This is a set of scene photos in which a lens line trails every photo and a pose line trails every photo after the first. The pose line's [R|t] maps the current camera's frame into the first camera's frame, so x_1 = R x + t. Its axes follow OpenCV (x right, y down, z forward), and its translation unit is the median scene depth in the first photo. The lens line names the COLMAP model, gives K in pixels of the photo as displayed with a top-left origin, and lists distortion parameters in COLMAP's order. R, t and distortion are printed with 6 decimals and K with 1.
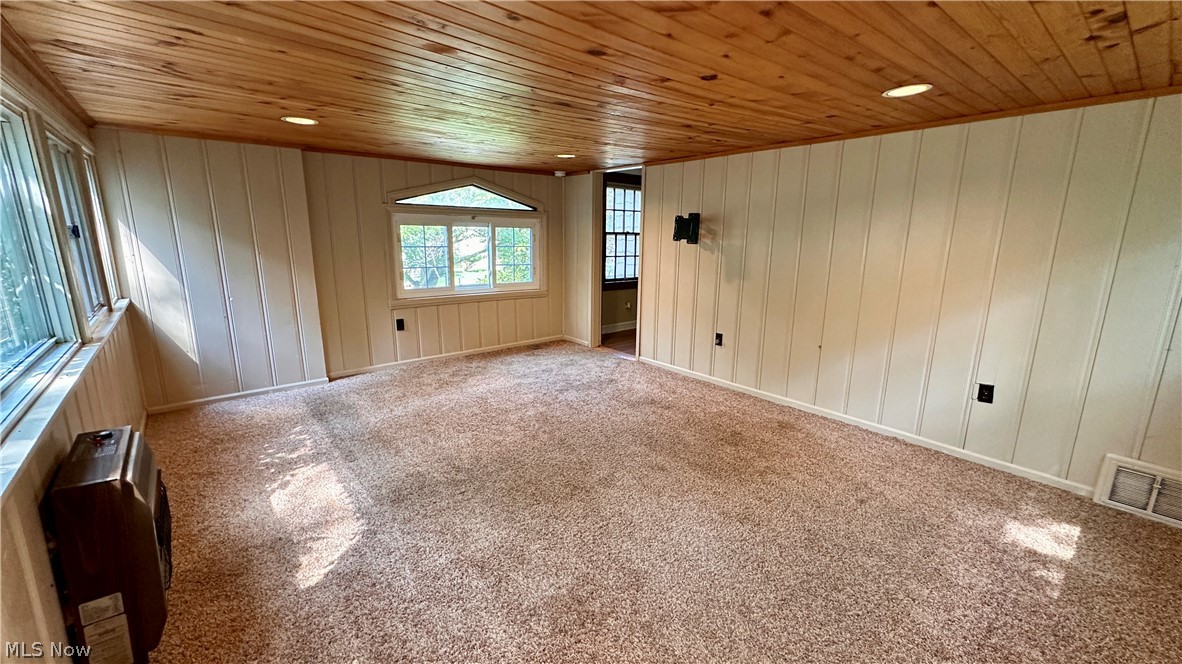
lens RADIAL K [[471.7, 0, 591.0], [0, 471.7, 332.0], [0, 0, 1]] dist [-0.002605, 0.000231]
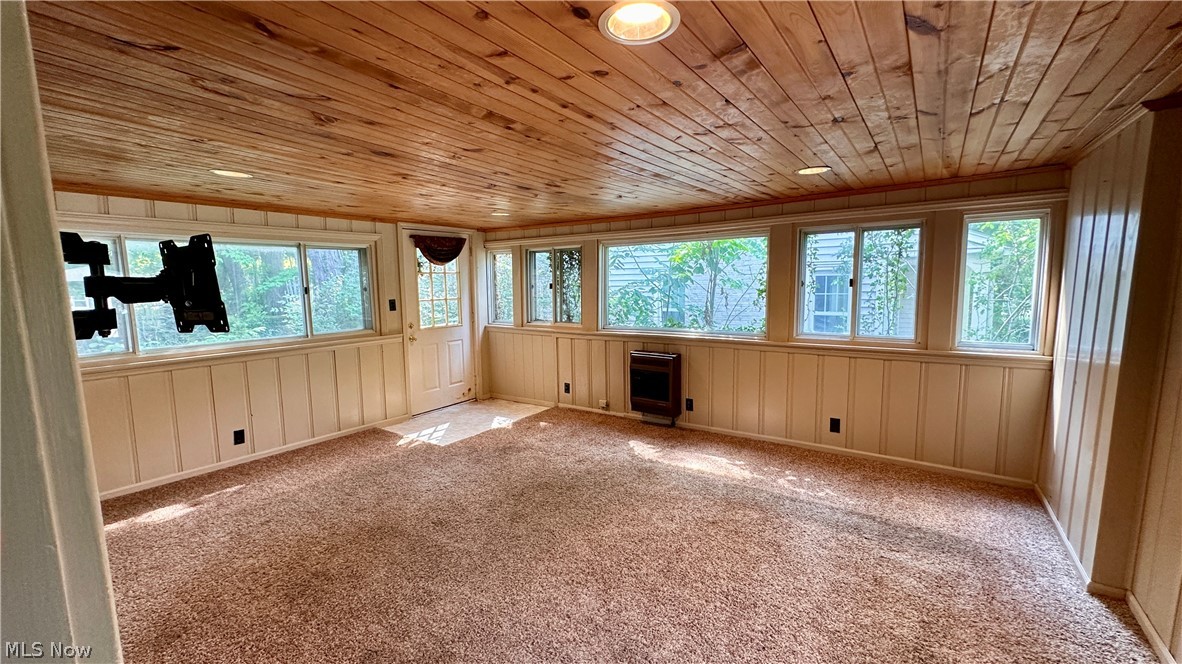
lens RADIAL K [[471.7, 0, 591.0], [0, 471.7, 332.0], [0, 0, 1]] dist [-0.002605, 0.000231]
pose [[-0.968765, 0.035095, -0.245485, 0.071777], [-0.043808, 0.950146, 0.308714, -0.429596], [0.244081, 0.309825, -0.918930, 1.963429]]
